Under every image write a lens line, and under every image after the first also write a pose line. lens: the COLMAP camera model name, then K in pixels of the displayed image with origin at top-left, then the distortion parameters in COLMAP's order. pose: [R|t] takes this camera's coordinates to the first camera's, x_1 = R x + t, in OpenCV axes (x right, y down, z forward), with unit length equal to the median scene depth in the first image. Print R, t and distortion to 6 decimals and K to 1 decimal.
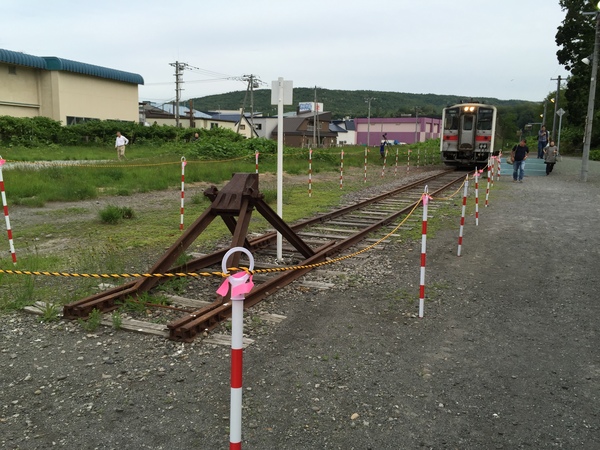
lens RADIAL K [[505.4, 0, 300.0], [0, 505.4, 225.0], [0, 0, 1]] dist [0.098668, -0.150266]
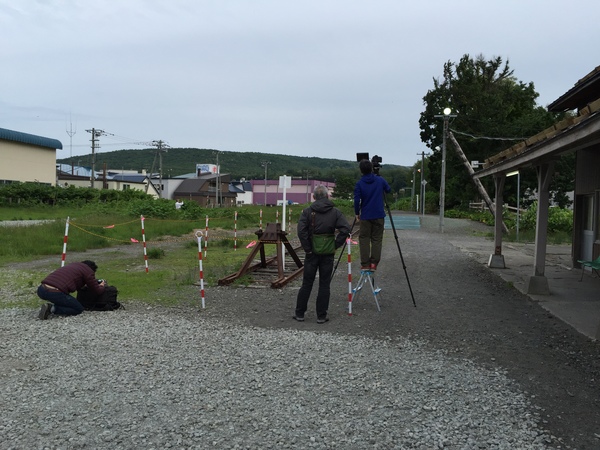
lens RADIAL K [[505.4, 0, 300.0], [0, 505.4, 225.0], [0, 0, 1]] dist [0.098668, -0.150266]
pose [[0.977025, -0.008801, 0.212945, -0.043034], [0.033215, 0.993227, -0.111344, 0.012996], [-0.210522, 0.115859, 0.970699, -0.095899]]
